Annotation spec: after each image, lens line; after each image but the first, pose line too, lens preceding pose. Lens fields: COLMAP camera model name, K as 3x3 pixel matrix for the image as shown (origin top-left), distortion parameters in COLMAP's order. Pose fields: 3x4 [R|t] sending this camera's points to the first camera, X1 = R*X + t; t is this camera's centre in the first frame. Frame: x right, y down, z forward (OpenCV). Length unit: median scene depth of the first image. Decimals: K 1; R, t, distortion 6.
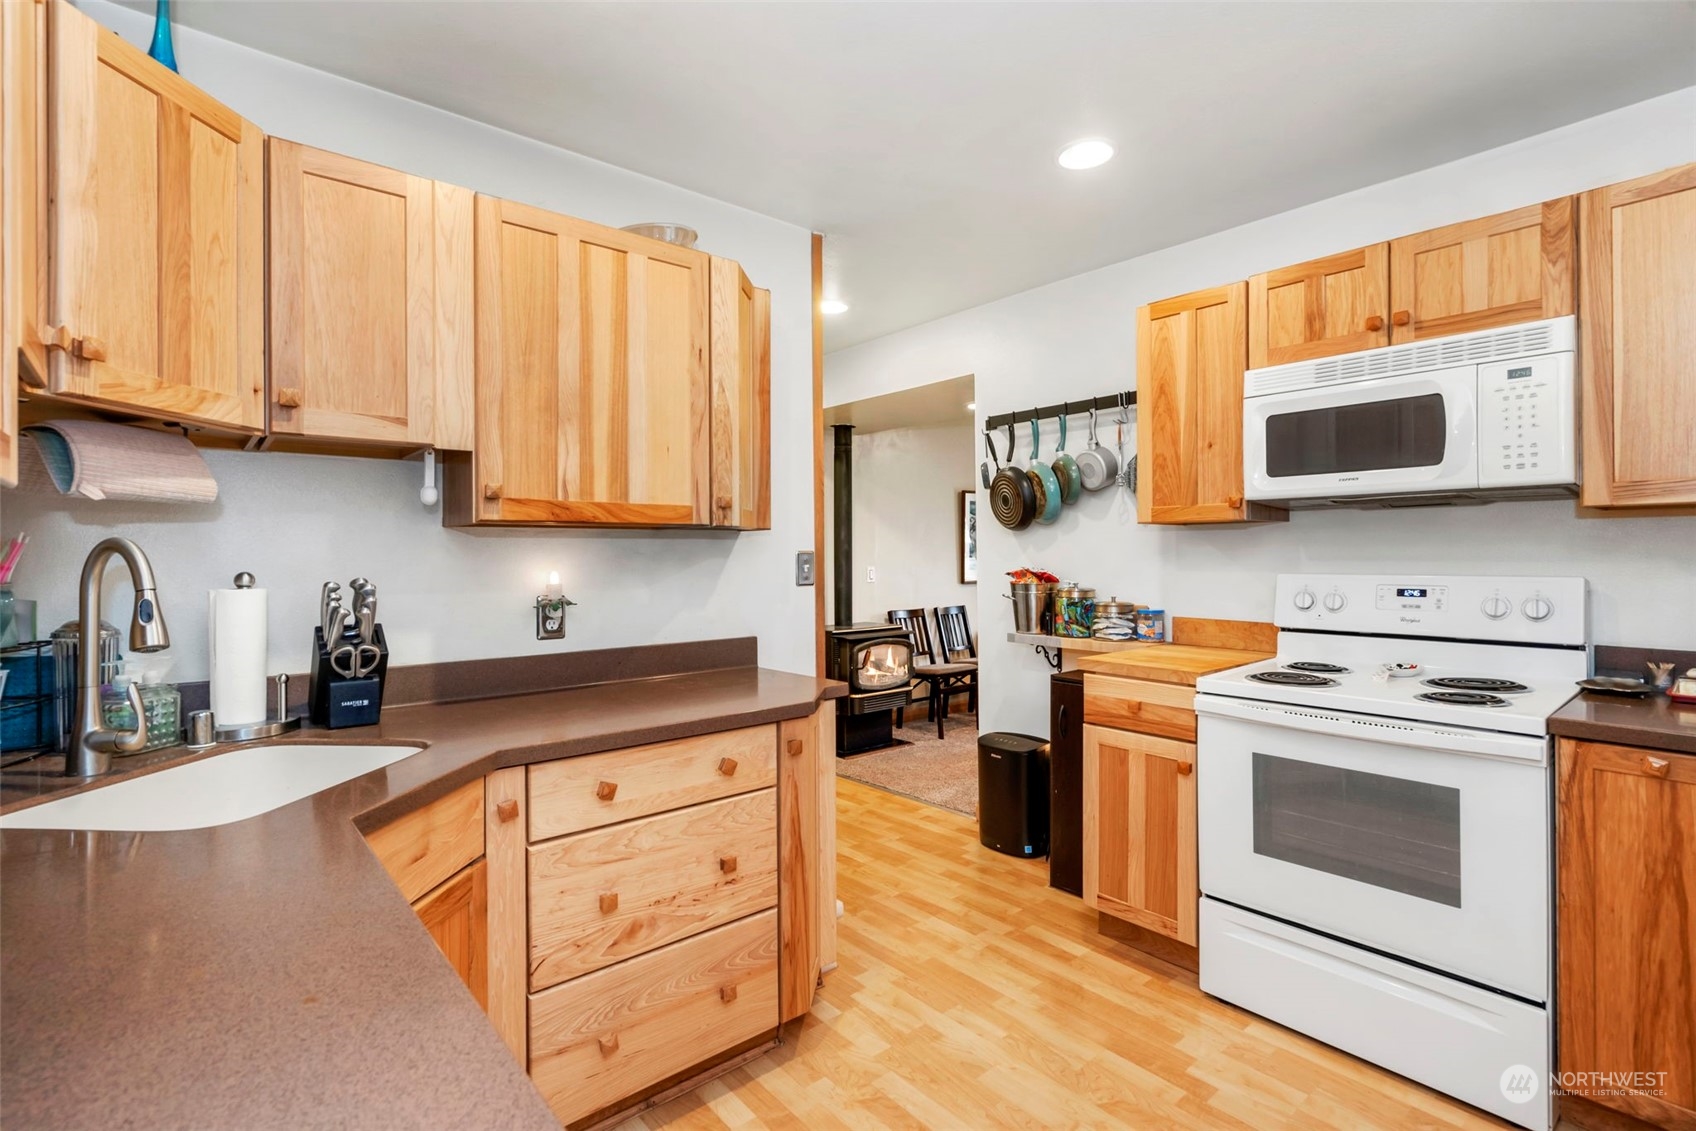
lens RADIAL K [[797.7, 0, 855.2], [0, 797.7, 558.9], [0, 0, 1]] dist [-0.001488, 0.002339]
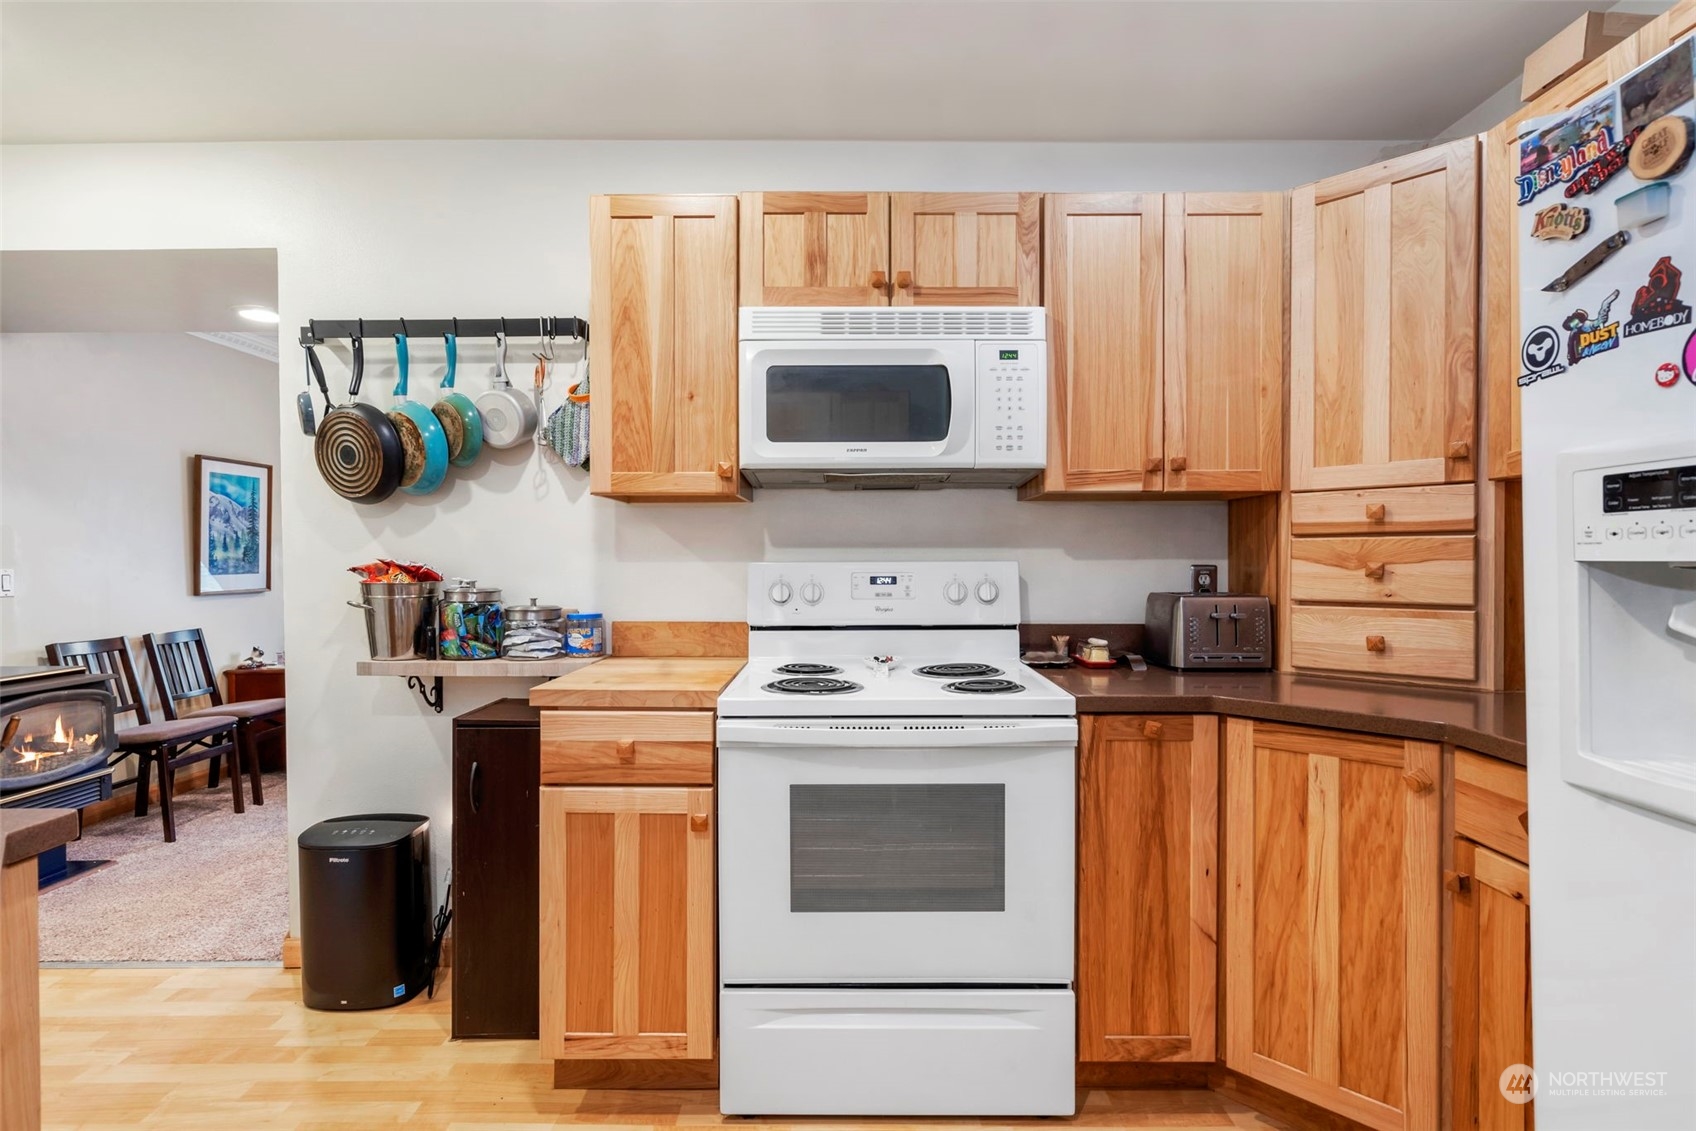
lens RADIAL K [[797.7, 0, 808.5], [0, 797.7, 573.7], [0, 0, 1]] dist [-0.001488, 0.002339]
pose [[0.657477, -0.004809, 0.753459, -0.070243], [0.004291, 0.999987, 0.002639, 0.030073], [-0.753462, 0.001498, 0.657490, 0.421032]]
